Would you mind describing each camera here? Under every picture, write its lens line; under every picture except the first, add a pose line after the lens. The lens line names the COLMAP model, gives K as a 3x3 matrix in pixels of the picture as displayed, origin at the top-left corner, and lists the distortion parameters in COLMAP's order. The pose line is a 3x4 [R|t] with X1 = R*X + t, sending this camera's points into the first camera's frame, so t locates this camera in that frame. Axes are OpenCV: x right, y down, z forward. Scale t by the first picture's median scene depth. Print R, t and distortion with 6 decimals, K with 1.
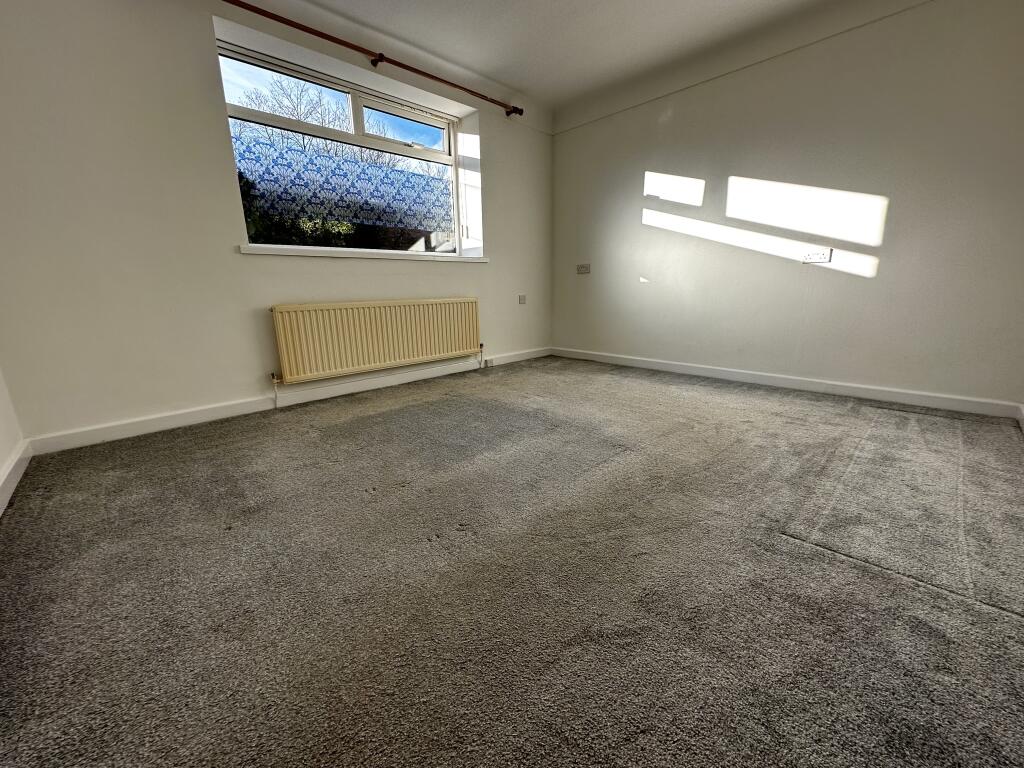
lens RADIAL K [[409.0, 0, 514.3], [0, 409.0, 383.3], [0, 0, 1]] dist [-0.003277, -0.000161]
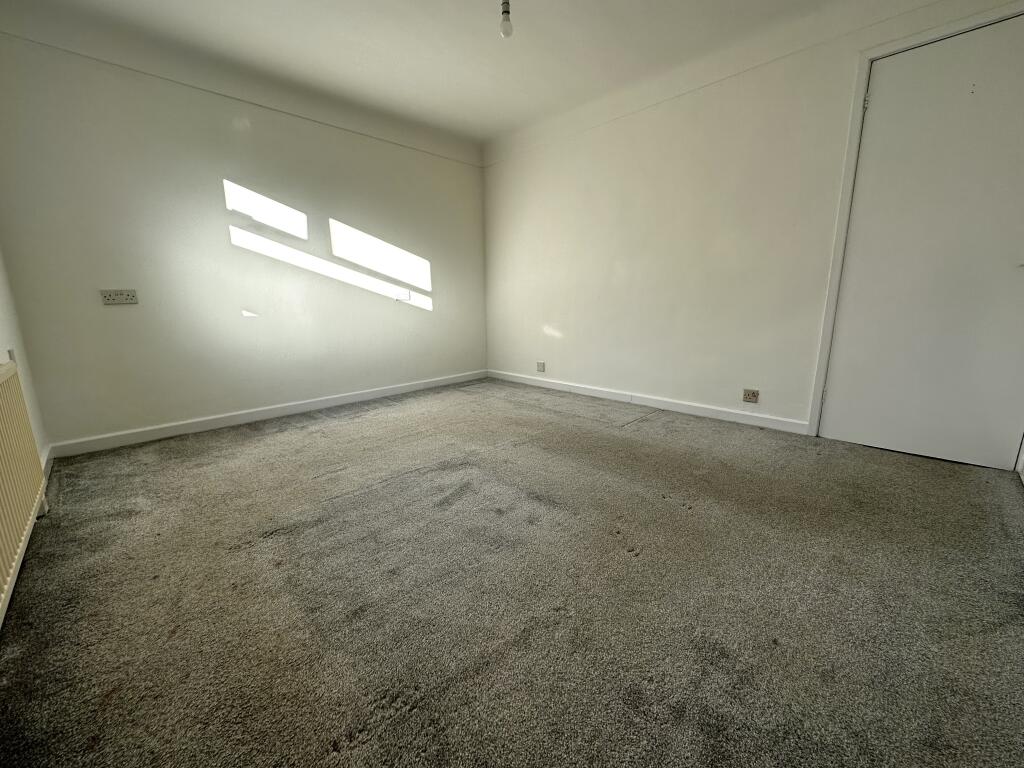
lens RADIAL K [[409.0, 0, 514.4], [0, 409.0, 382.8], [0, 0, 1]] dist [-0.003277, -0.000161]
pose [[-0.008072, -0.178006, 0.983996, -0.598149], [0.247172, 0.953138, 0.174452, -0.157029], [-0.968938, 0.244625, 0.036305, 0.580930]]
